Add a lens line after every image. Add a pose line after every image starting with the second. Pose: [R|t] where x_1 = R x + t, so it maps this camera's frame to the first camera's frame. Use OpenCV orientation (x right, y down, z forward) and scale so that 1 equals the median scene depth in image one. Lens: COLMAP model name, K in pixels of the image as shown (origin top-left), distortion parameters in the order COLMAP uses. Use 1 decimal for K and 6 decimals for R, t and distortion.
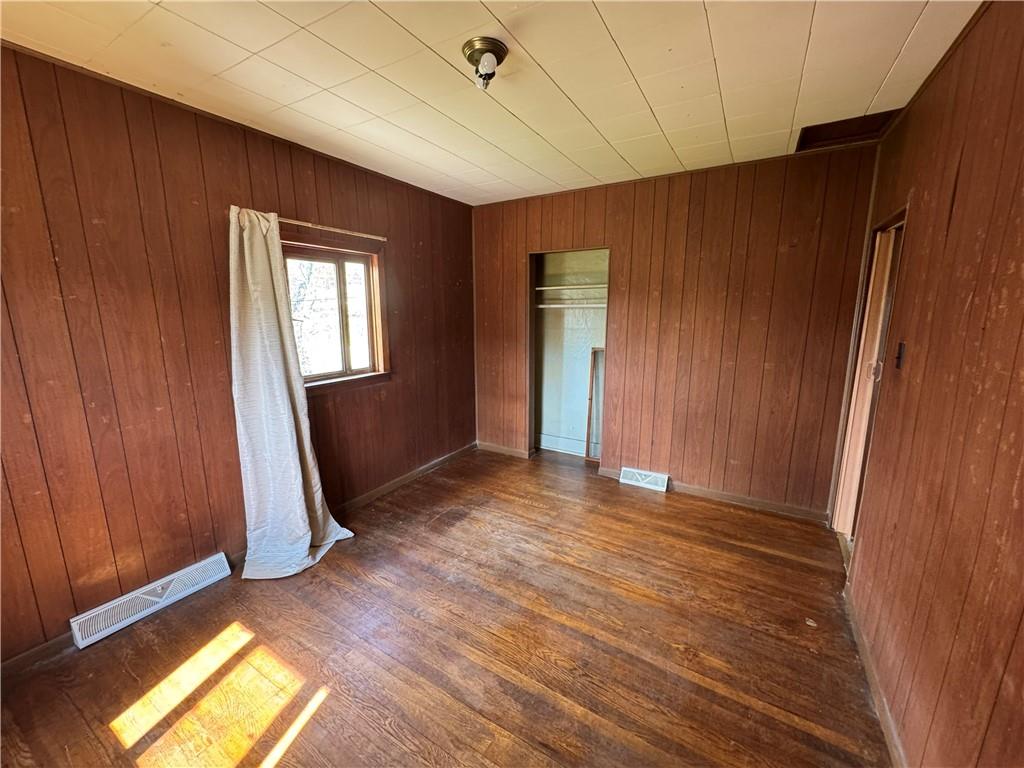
lens RADIAL K [[408.3, 0, 513.1], [0, 408.3, 382.7], [0, 0, 1]] dist [-0.004991, 0.001029]
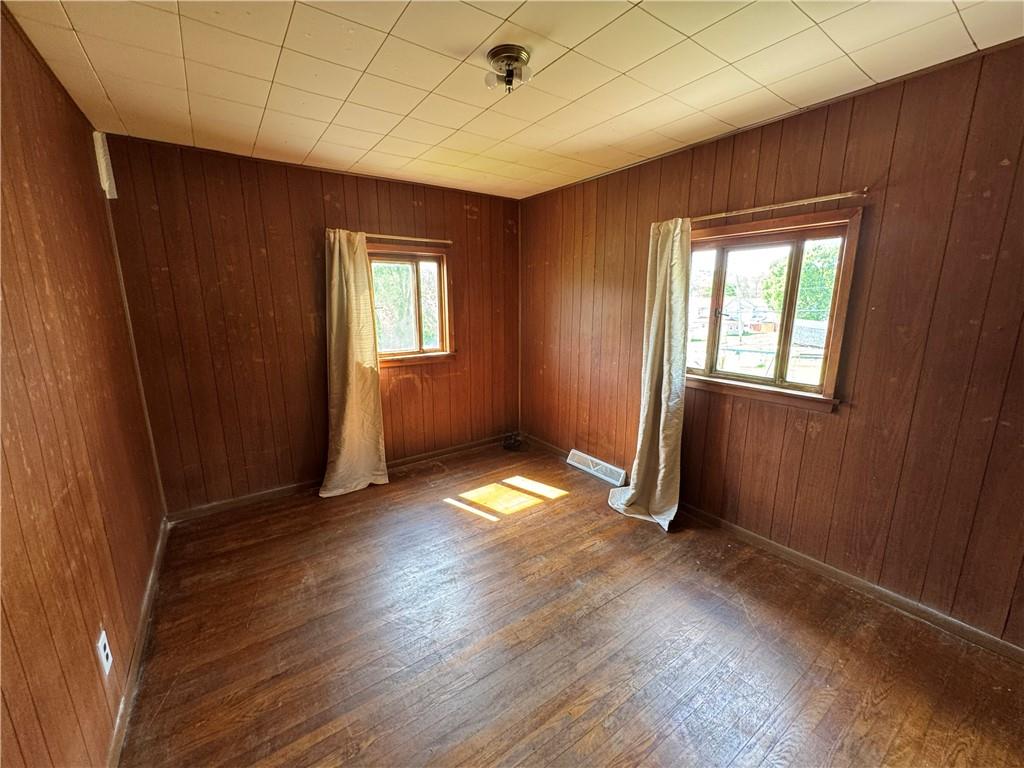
lens RADIAL K [[408.3, 0, 512.2], [0, 408.3, 385.6], [0, 0, 1]] dist [-0.004991, 0.001029]
pose [[-0.403491, 0.188410, -0.895375, 0.596571], [-0.162552, 0.948243, 0.272787, -0.175338], [0.900429, 0.255612, -0.351981, 0.932823]]
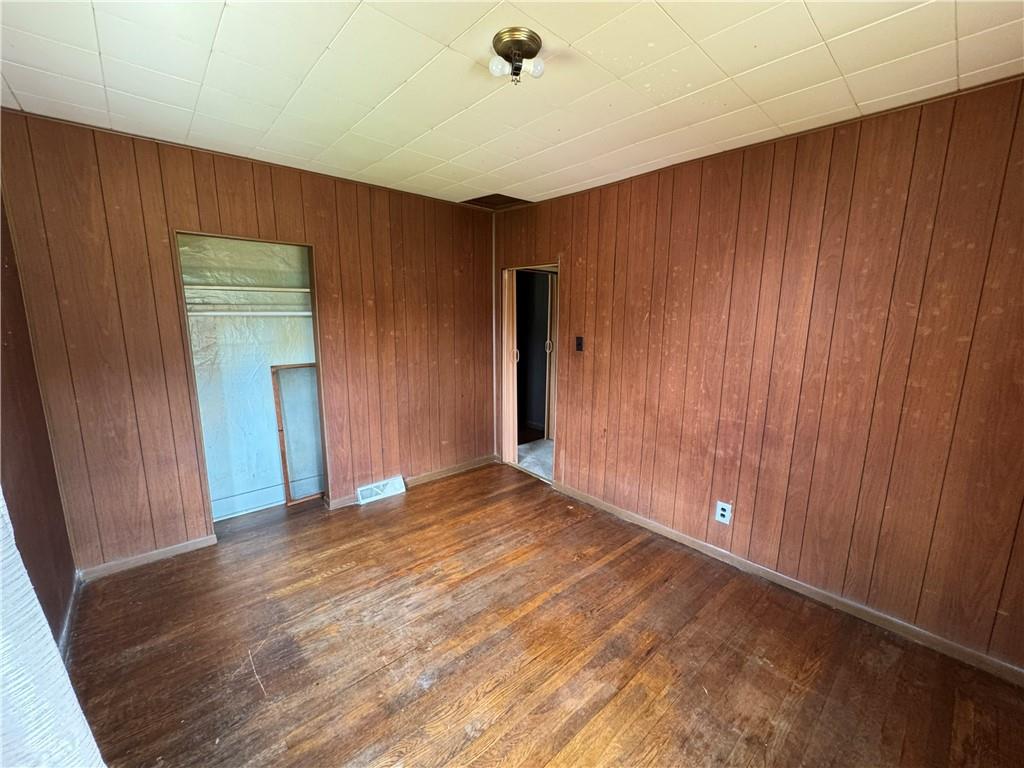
lens RADIAL K [[408.3, 0, 509.1], [0, 408.3, 384.0], [0, 0, 1]] dist [-0.004991, 0.001029]
pose [[0.301428, -0.158828, 0.940167, -0.621363], [0.163879, 0.979986, 0.113013, -0.099666], [-0.939300, 0.120009, 0.321424, 0.478746]]
